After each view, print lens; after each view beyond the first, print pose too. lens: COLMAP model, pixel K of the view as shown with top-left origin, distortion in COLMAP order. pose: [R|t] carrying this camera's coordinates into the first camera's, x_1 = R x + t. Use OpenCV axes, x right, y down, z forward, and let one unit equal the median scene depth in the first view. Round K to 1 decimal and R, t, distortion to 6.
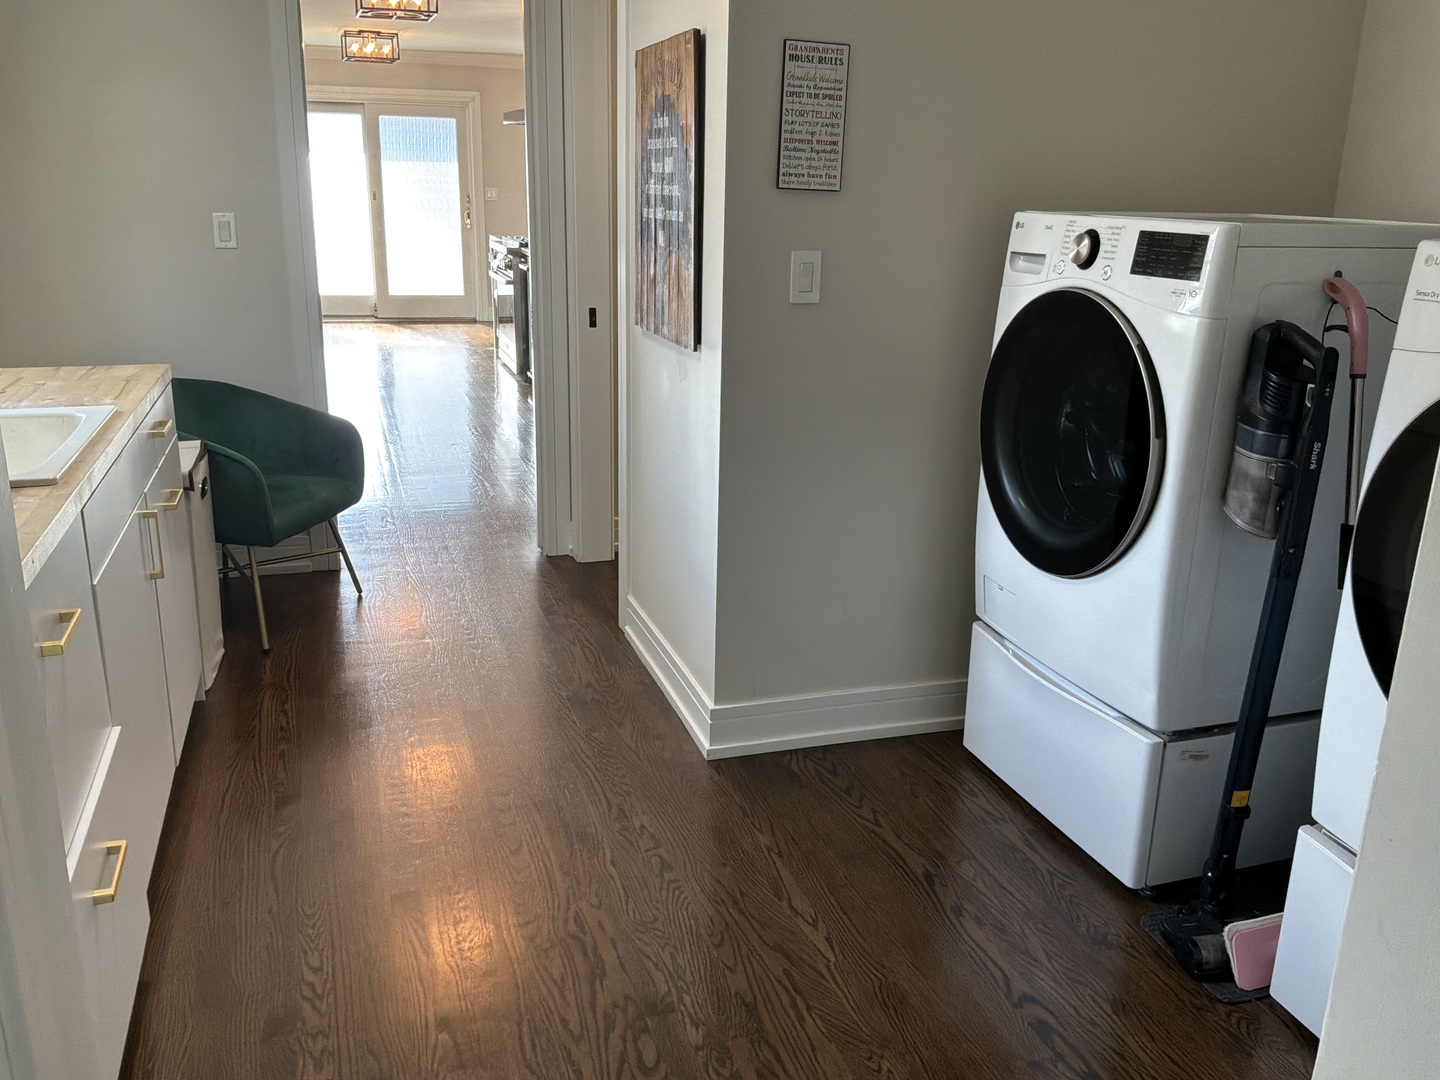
lens RADIAL K [[1195.5, 0, 720.0], [0, 1195.5, 540.0], [0, 0, 1]] dist [0.121527, -0.257189]
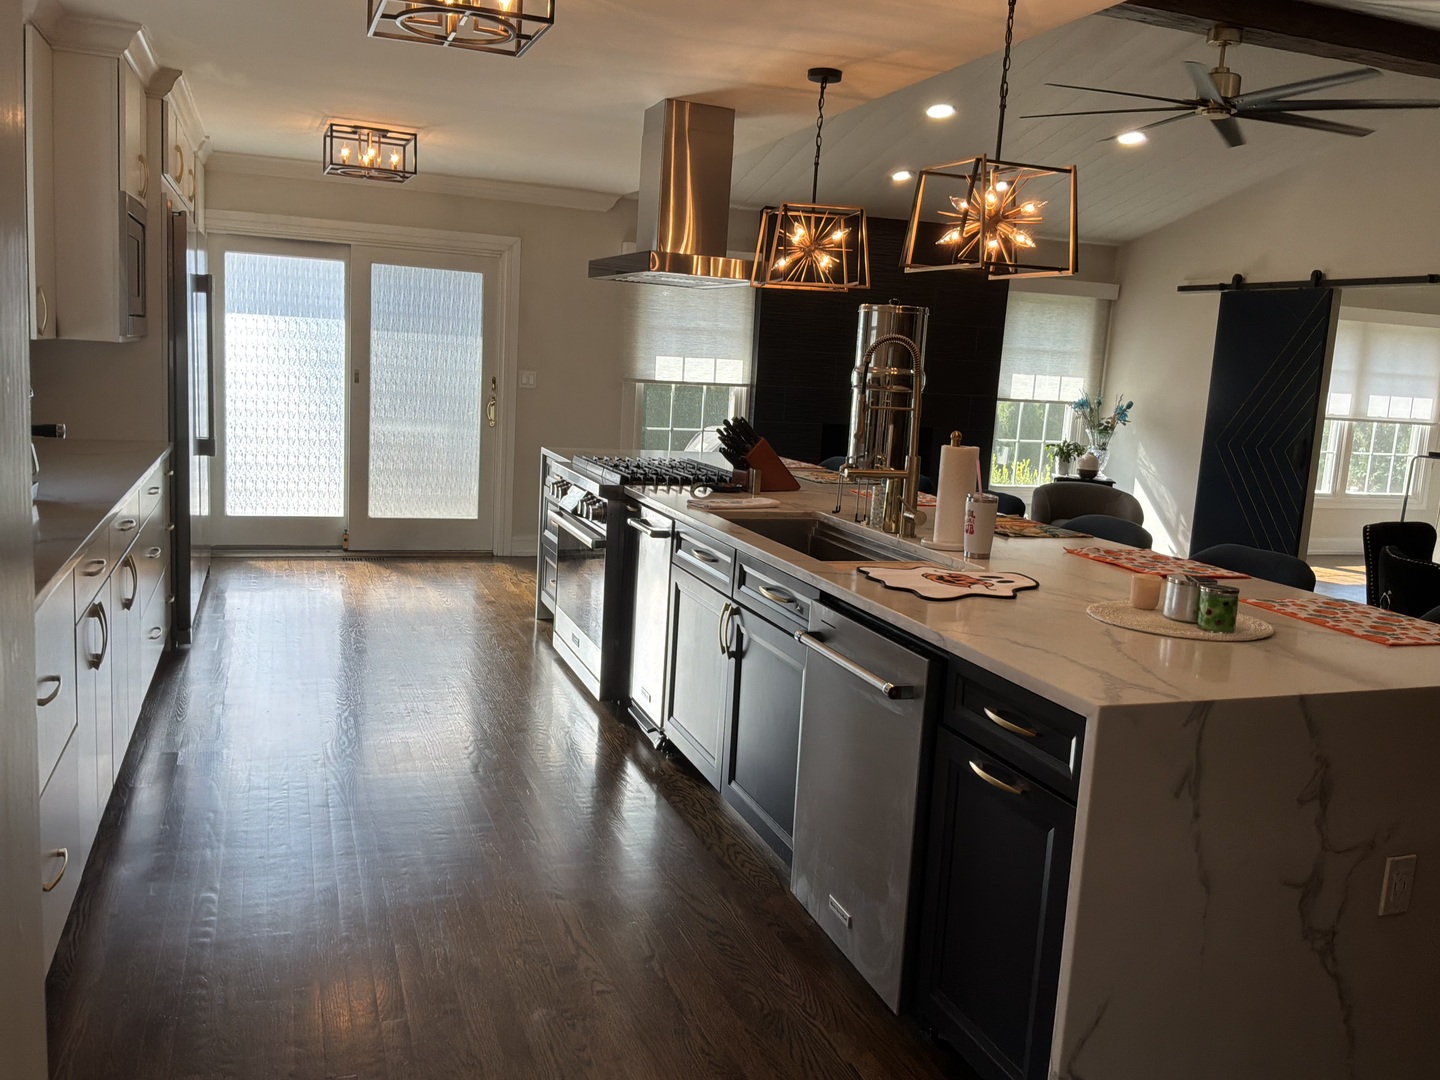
lens RADIAL K [[1191.5, 0, 719.2], [0, 1191.5, 533.9], [0, 0, 1]] dist [0.140178, -0.303756]
pose [[0.998841, 0.029540, 0.037987, -0.123604], [-0.023803, 0.989366, -0.143486, -0.123103], [-0.041822, 0.142415, 0.988923, 0.393509]]
